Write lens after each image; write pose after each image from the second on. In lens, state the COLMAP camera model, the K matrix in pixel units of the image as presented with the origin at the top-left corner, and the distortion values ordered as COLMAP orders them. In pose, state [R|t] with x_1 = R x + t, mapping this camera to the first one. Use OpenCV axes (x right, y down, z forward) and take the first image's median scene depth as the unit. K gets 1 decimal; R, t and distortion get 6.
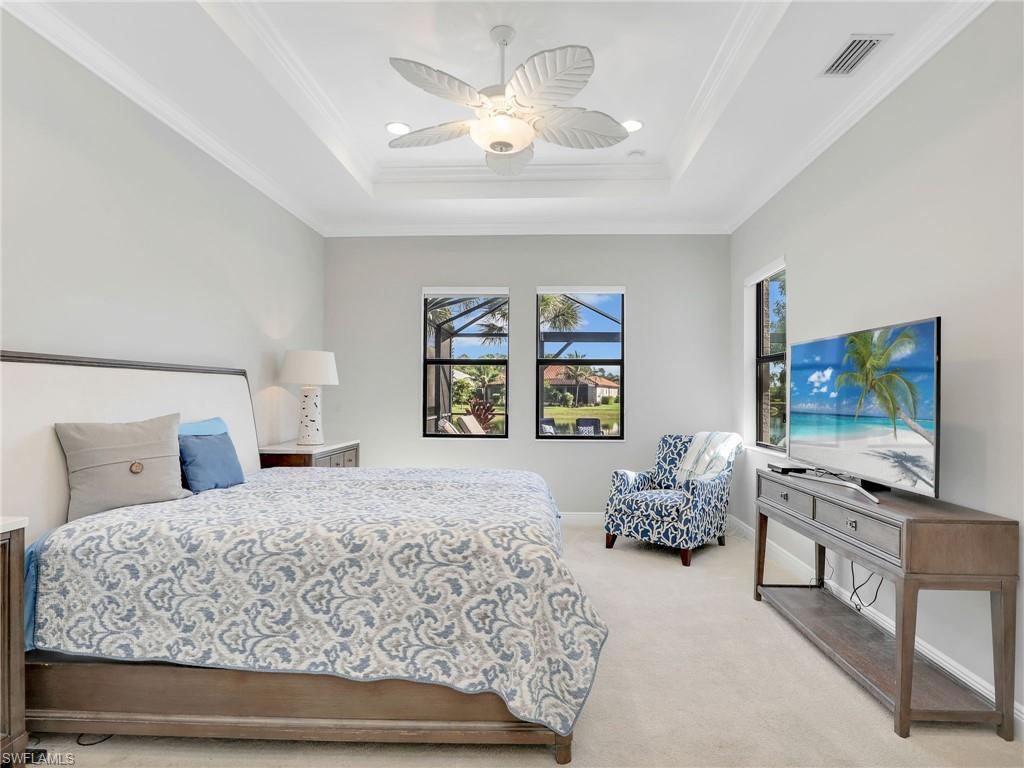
lens RADIAL K [[547.6, 0, 515.0], [0, 547.6, 388.8], [0, 0, 1]] dist [-0.028854, 0.000263]
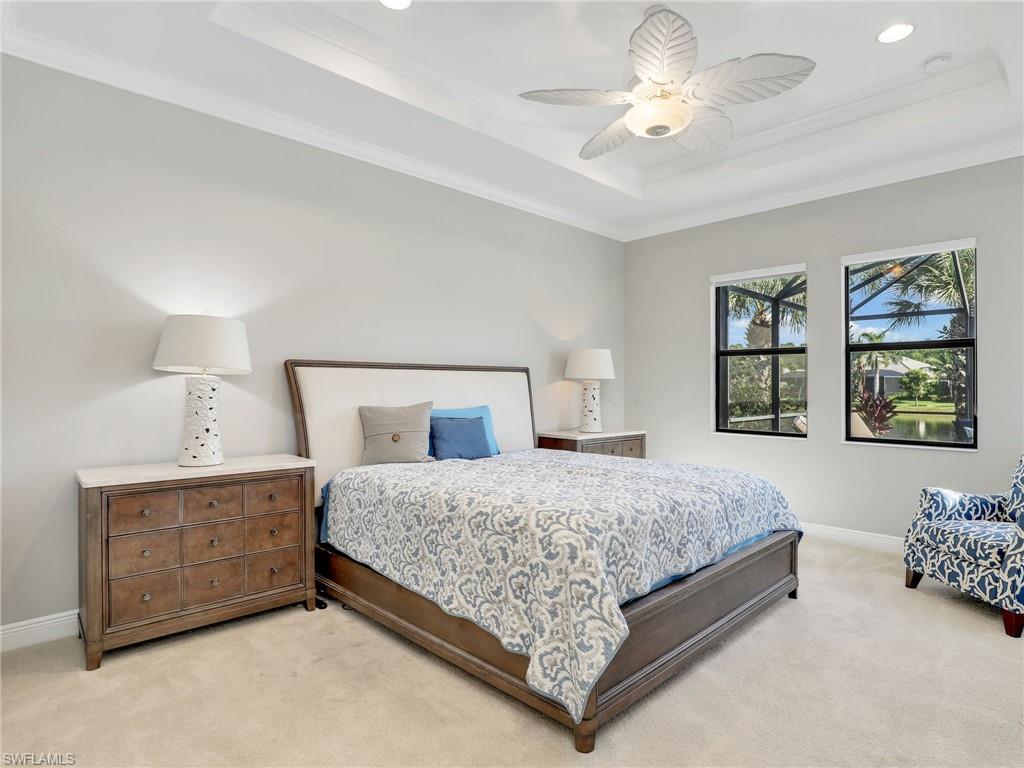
lens RADIAL K [[542.9, 0, 512.0], [0, 542.9, 384.0], [0, 0, 1]] dist [-0.027751, 0.000611]
pose [[0.726701, -0.007139, -0.686917, 0.661614], [0.008729, 0.999961, -0.001157, 0.006221], [0.686899, -0.005156, 0.726735, 0.180539]]
